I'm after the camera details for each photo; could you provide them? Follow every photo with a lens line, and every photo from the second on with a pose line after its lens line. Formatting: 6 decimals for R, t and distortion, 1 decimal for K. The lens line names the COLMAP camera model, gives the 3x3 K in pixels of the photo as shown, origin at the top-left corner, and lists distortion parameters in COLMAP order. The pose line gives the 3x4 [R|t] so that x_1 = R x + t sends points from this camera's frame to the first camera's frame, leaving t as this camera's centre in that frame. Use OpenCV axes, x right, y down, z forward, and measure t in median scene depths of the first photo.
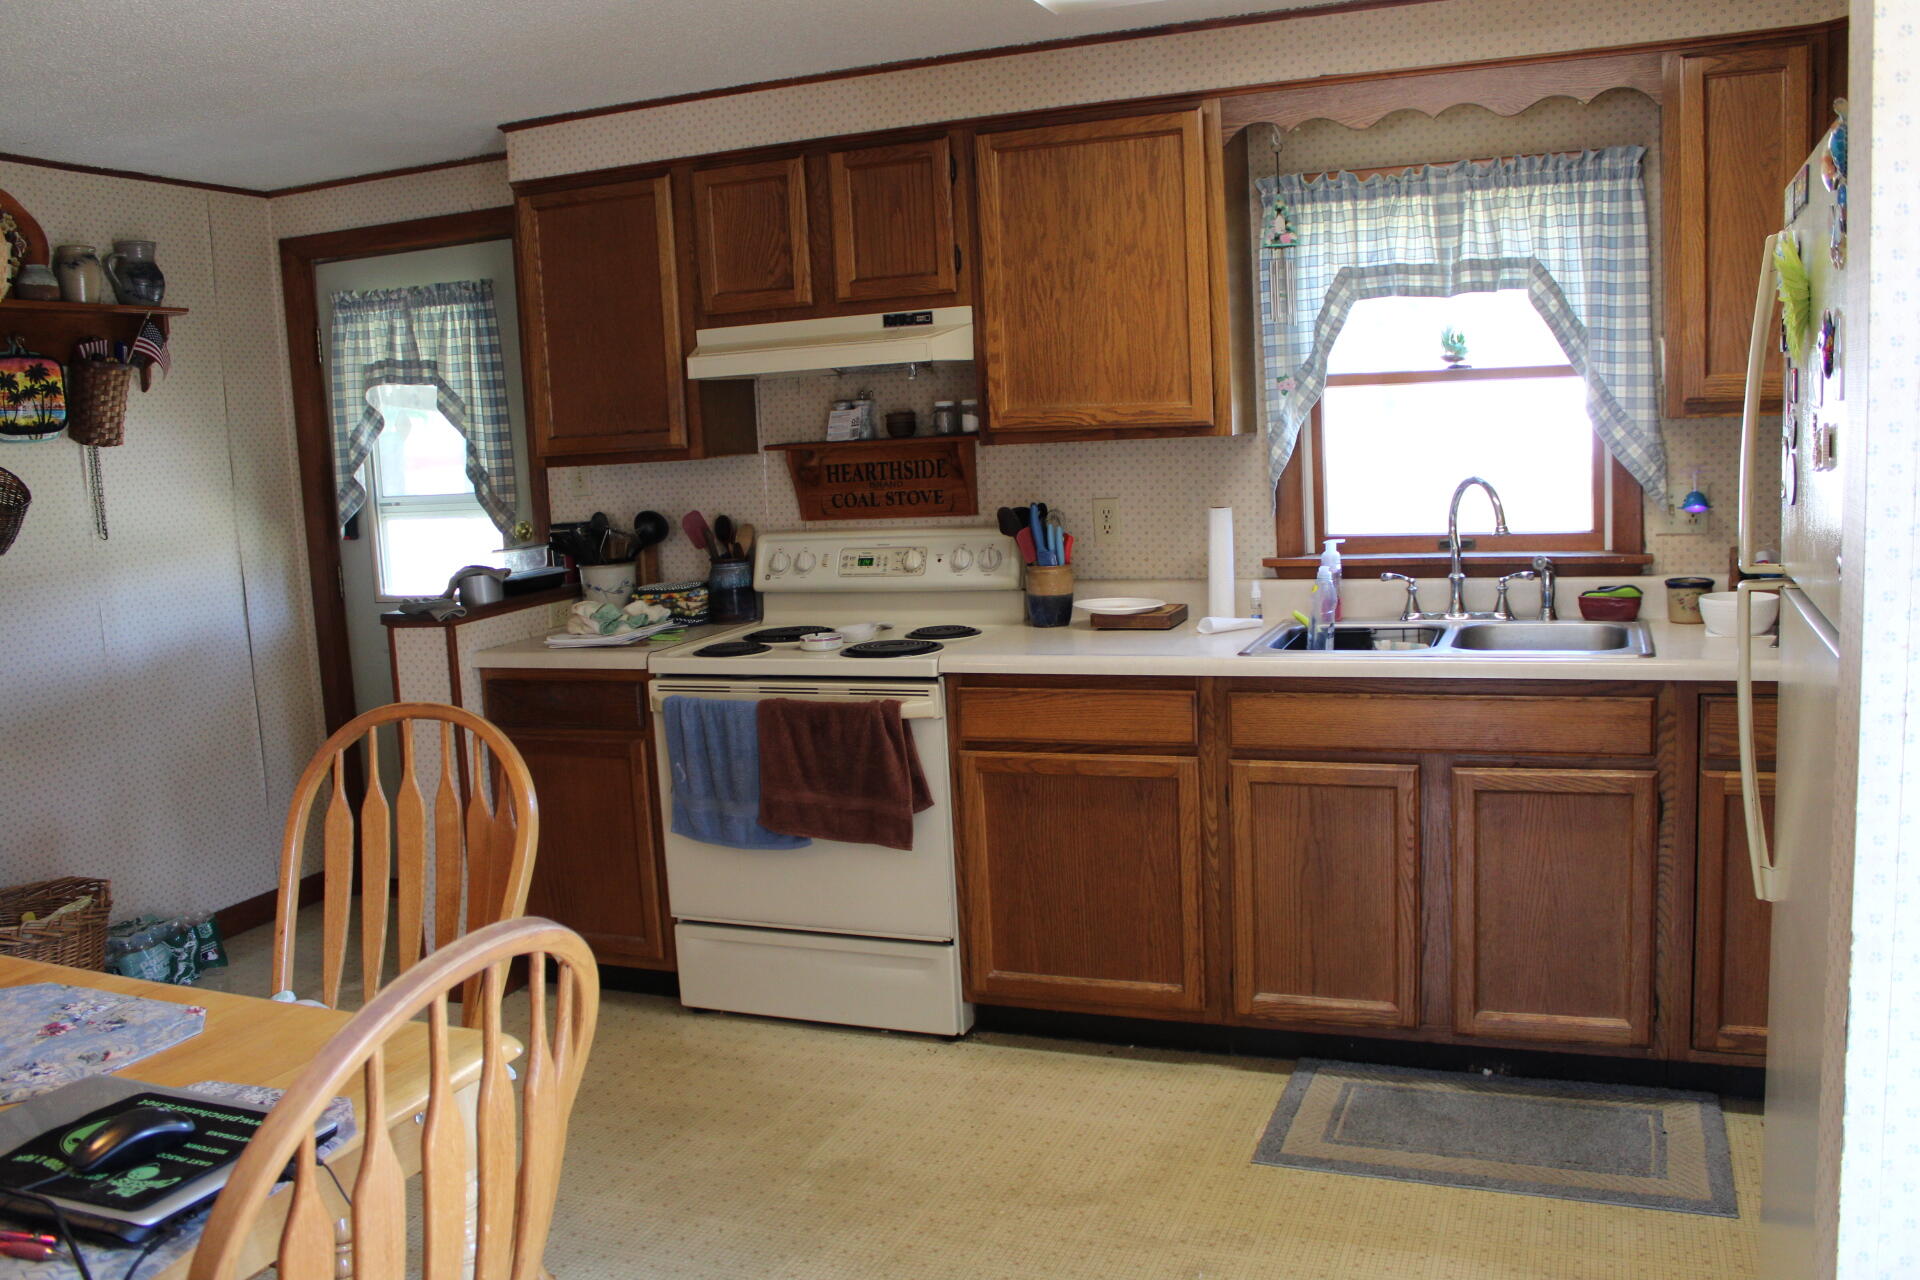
lens RADIAL K [[1595.4, 0, 960.0], [0, 1595.4, 640.0], [0, 0, 1]] dist [-0.170910, 0.155788]
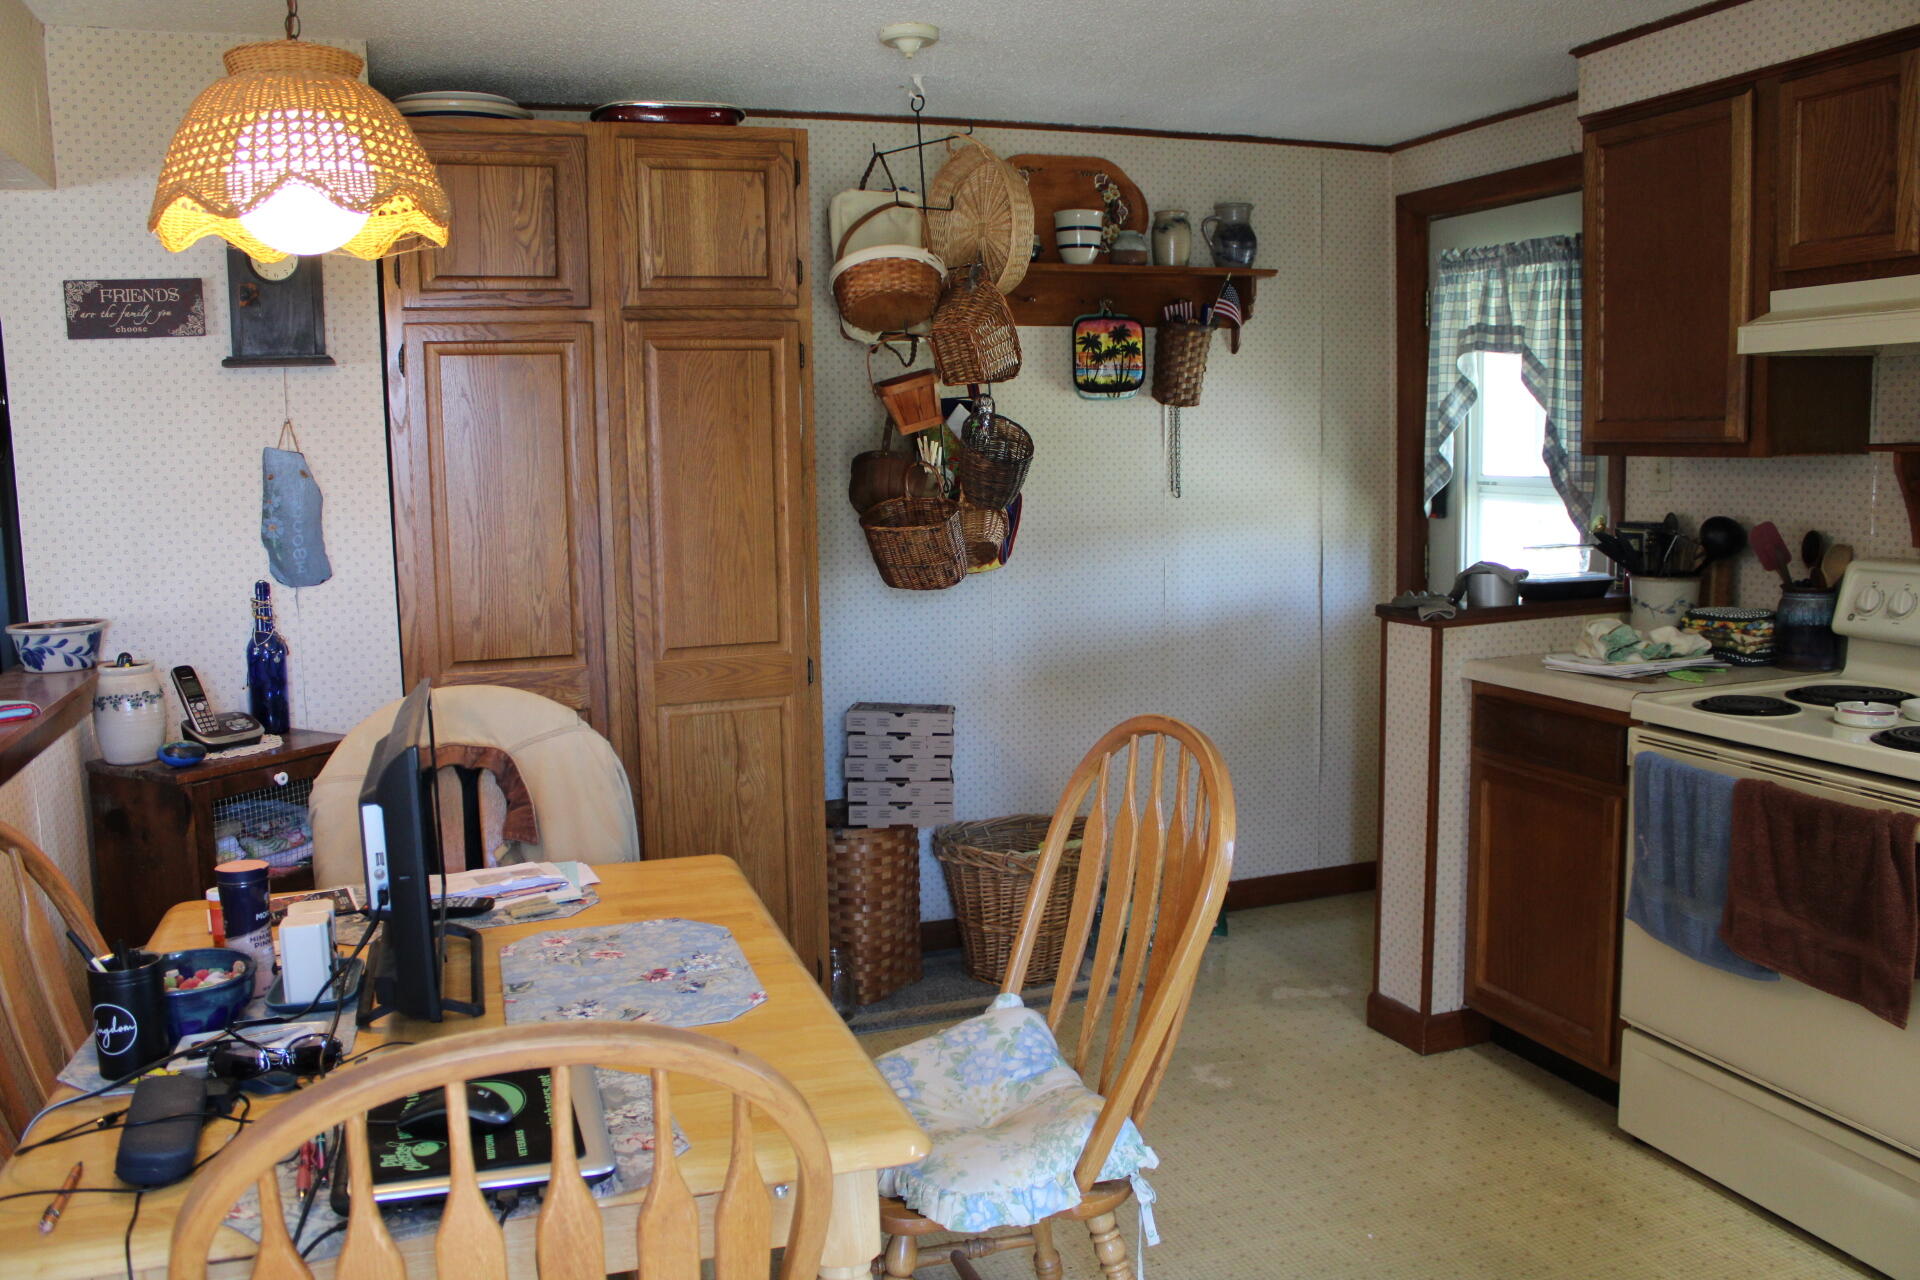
lens RADIAL K [[1595.4, 0, 960.0], [0, 1595.4, 640.0], [0, 0, 1]] dist [-0.170910, 0.155788]
pose [[0.662411, 0.132296, -0.737367, 0.138576], [-0.114759, 0.990586, 0.074634, -0.034181], [0.740299, 0.035181, 0.671357, 0.189735]]
